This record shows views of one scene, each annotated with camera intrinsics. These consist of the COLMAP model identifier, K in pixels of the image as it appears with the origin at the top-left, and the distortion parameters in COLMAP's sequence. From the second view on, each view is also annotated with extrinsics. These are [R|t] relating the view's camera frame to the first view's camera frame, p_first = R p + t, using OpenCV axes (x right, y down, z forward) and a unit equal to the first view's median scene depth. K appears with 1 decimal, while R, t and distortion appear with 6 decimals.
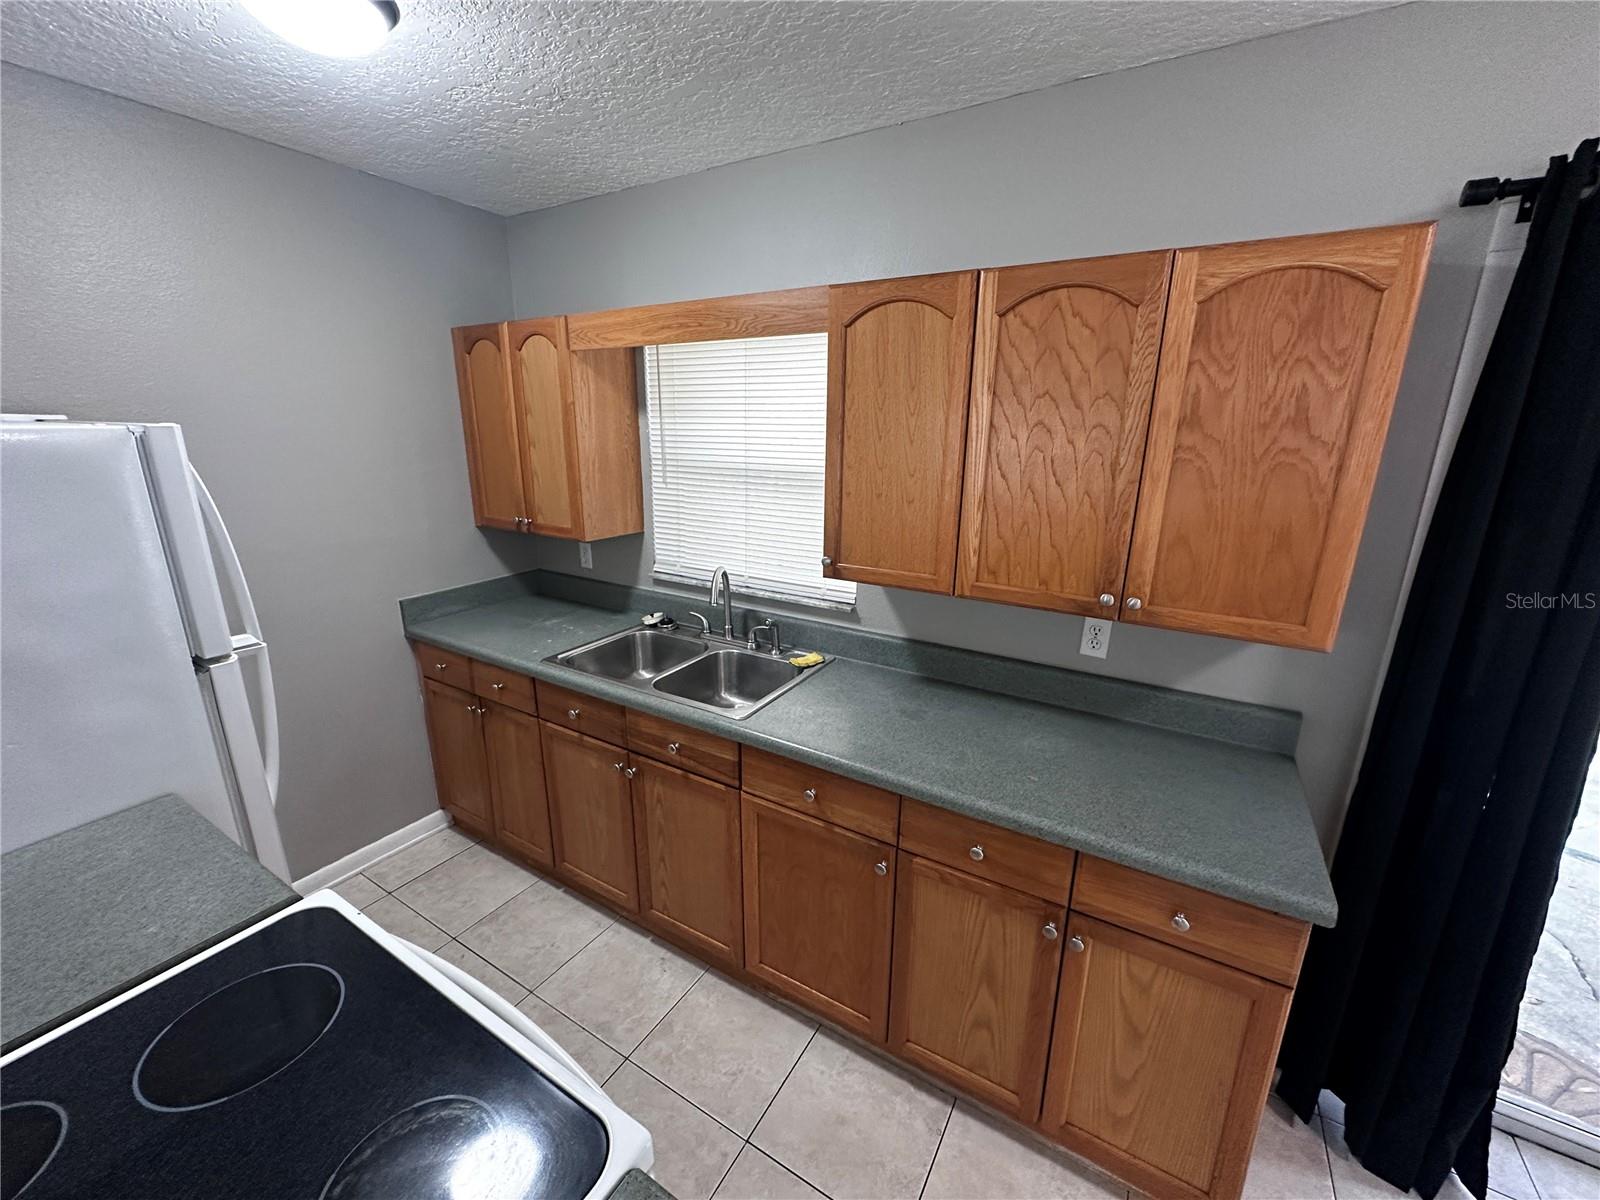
lens RADIAL K [[639.4, 0, 803.9], [0, 639.4, 600.3], [0, 0, 1]] dist [-0.001362, 0.000077]
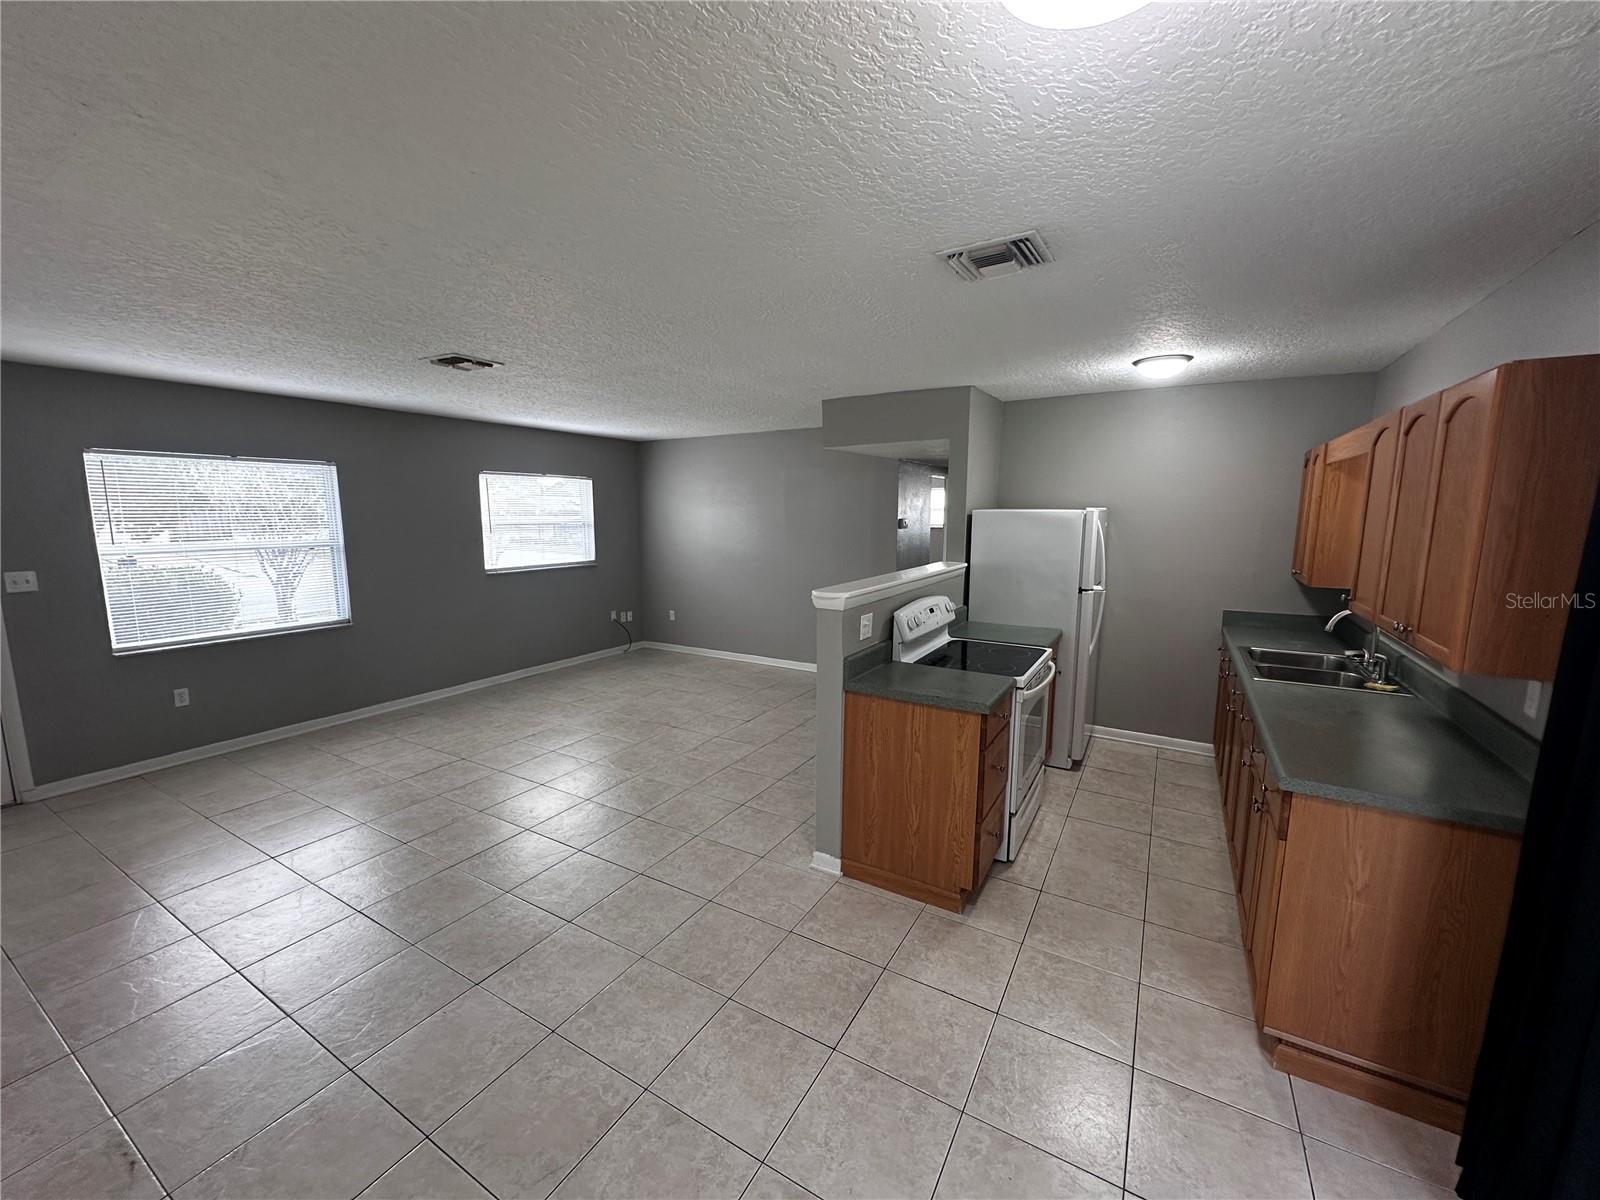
lens RADIAL K [[639.4, 0, 796.5], [0, 639.4, 604.5], [0, 0, 1]] dist [-0.001362, 0.000077]
pose [[0.007742, 0.135126, -0.990798, 1.553029], [-0.270972, 0.954039, 0.127996, 0.112863], [0.962556, 0.267488, 0.044002, -0.284725]]
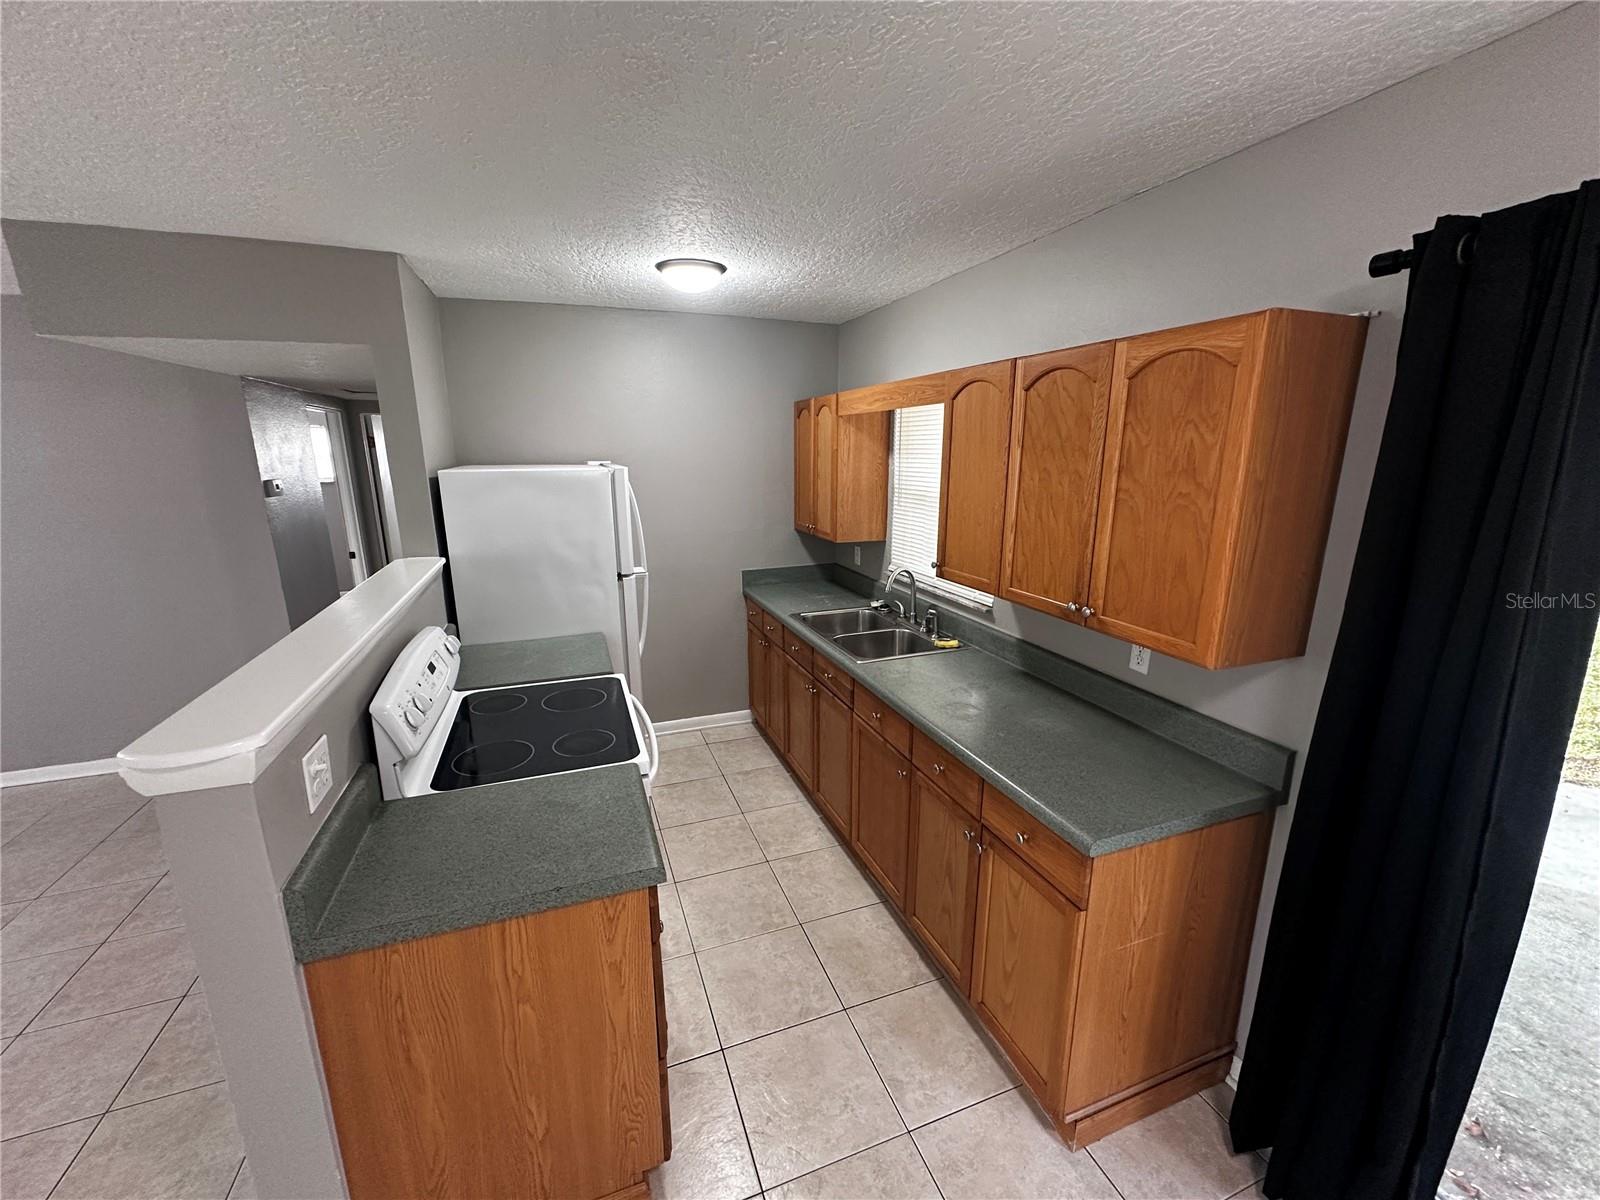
lens RADIAL K [[639.4, 0, 799.1], [0, 639.4, 599.1], [0, 0, 1]] dist [-0.001362, 0.000077]
pose [[0.782286, 0.131074, -0.608973, 0.688744], [-0.156390, 0.987626, 0.011676, 0.044526], [0.602968, 0.086103, 0.793105, -0.278336]]
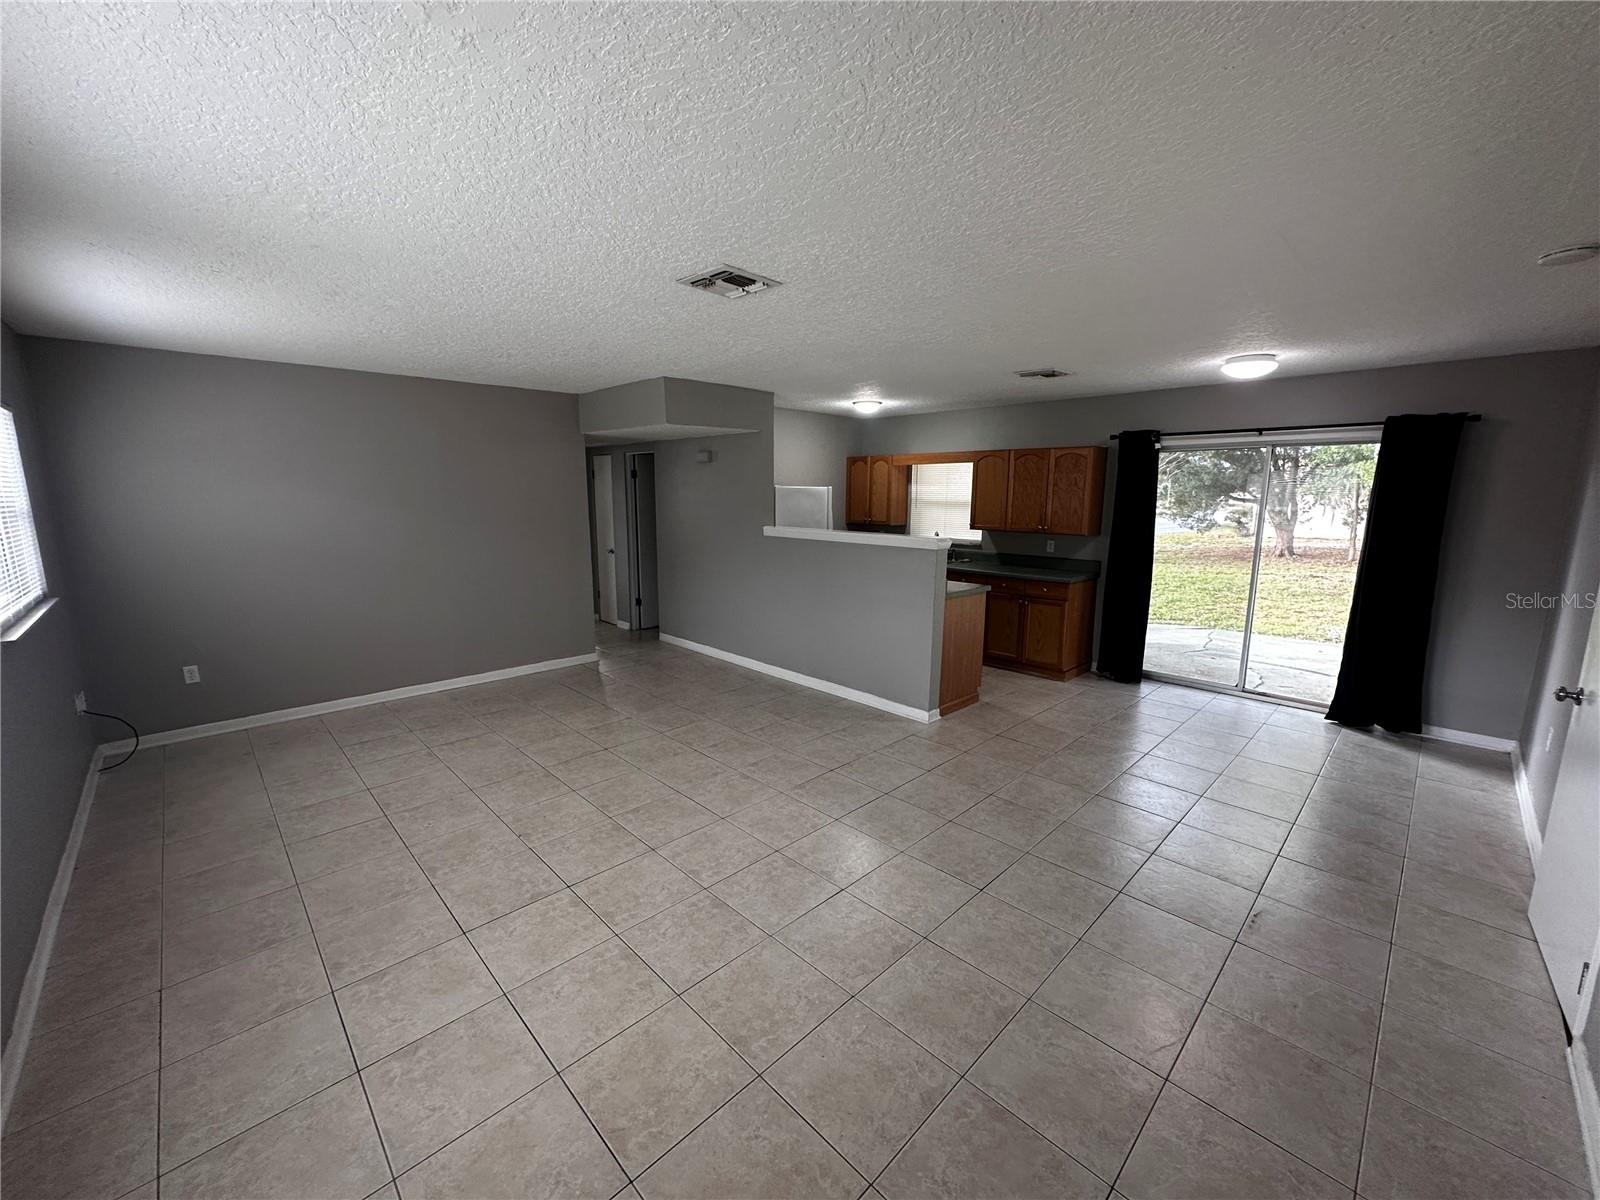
lens RADIAL K [[639.4, 0, 787.5], [0, 639.4, 614.1], [0, 0, 1]] dist [-0.001362, 0.000077]
pose [[0.967941, 0.042353, -0.247583, -0.046397], [-0.062915, 0.995141, -0.075736, 0.812171], [0.243172, 0.088885, 0.965902, -2.783502]]
